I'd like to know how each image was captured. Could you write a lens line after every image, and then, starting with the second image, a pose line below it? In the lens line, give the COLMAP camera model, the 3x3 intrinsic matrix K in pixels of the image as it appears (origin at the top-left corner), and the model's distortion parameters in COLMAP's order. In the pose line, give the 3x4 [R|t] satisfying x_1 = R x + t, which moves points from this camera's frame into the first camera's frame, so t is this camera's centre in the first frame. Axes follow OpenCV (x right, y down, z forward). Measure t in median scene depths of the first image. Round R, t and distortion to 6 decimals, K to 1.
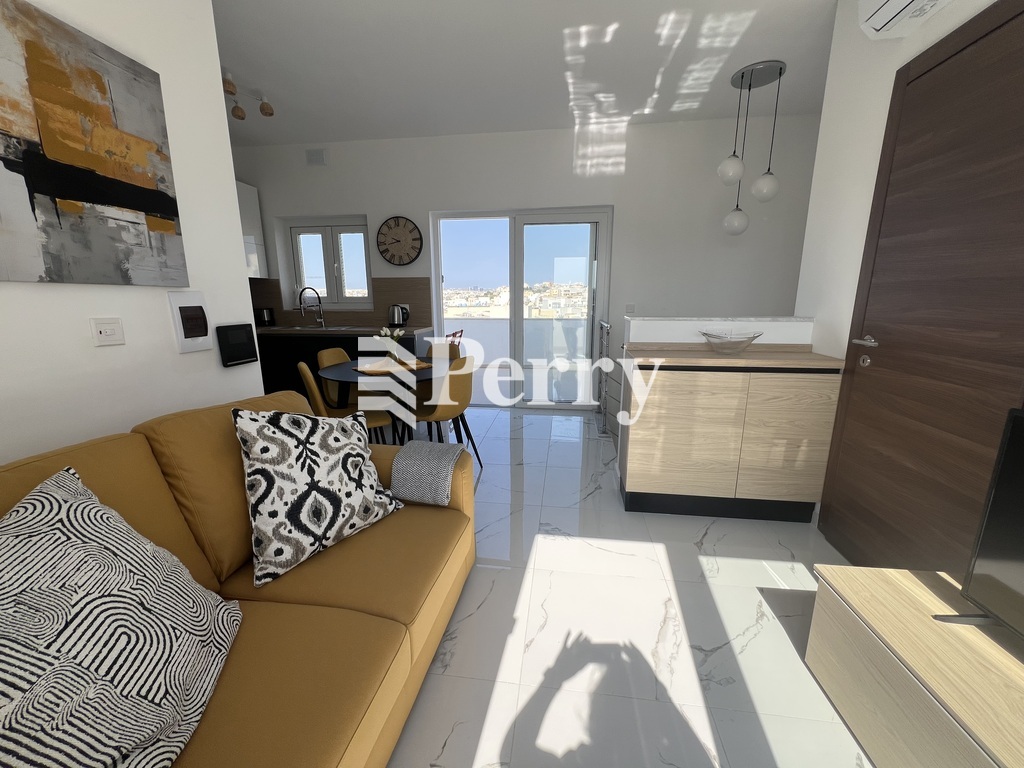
lens RADIAL K [[409.0, 0, 511.1], [0, 409.0, 384.4], [0, 0, 1]] dist [-0.002424, 0.000400]
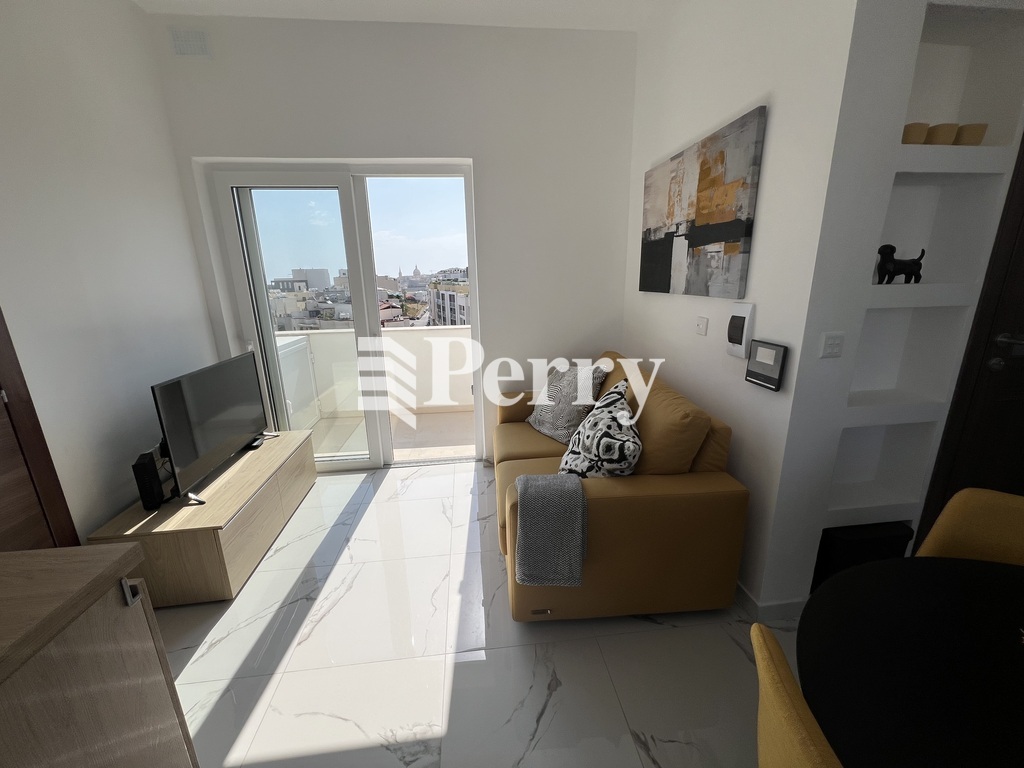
lens RADIAL K [[409.0, 0, 513.4], [0, 409.0, 386.1], [0, 0, 1]] dist [-0.002424, 0.000400]
pose [[-0.969847, 0.084985, -0.228417, 0.098204], [-0.027175, 0.893678, 0.447885, -0.597304], [0.242195, 0.440587, -0.864422, 2.251945]]
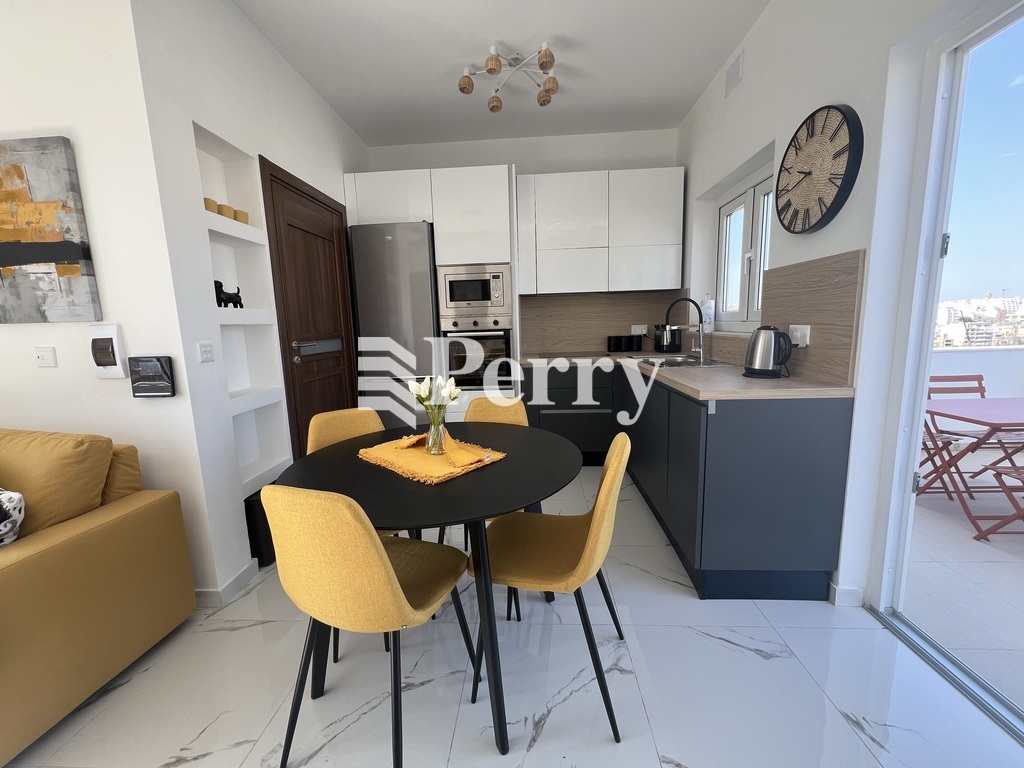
lens RADIAL K [[409.0, 0, 509.8], [0, 409.0, 385.1], [0, 0, 1]] dist [-0.002424, 0.000400]
pose [[0.073423, 0.151038, -0.985797, 0.479445], [-0.177846, 0.974604, 0.136077, -0.490660], [0.981315, 0.165329, 0.098419, 2.365048]]
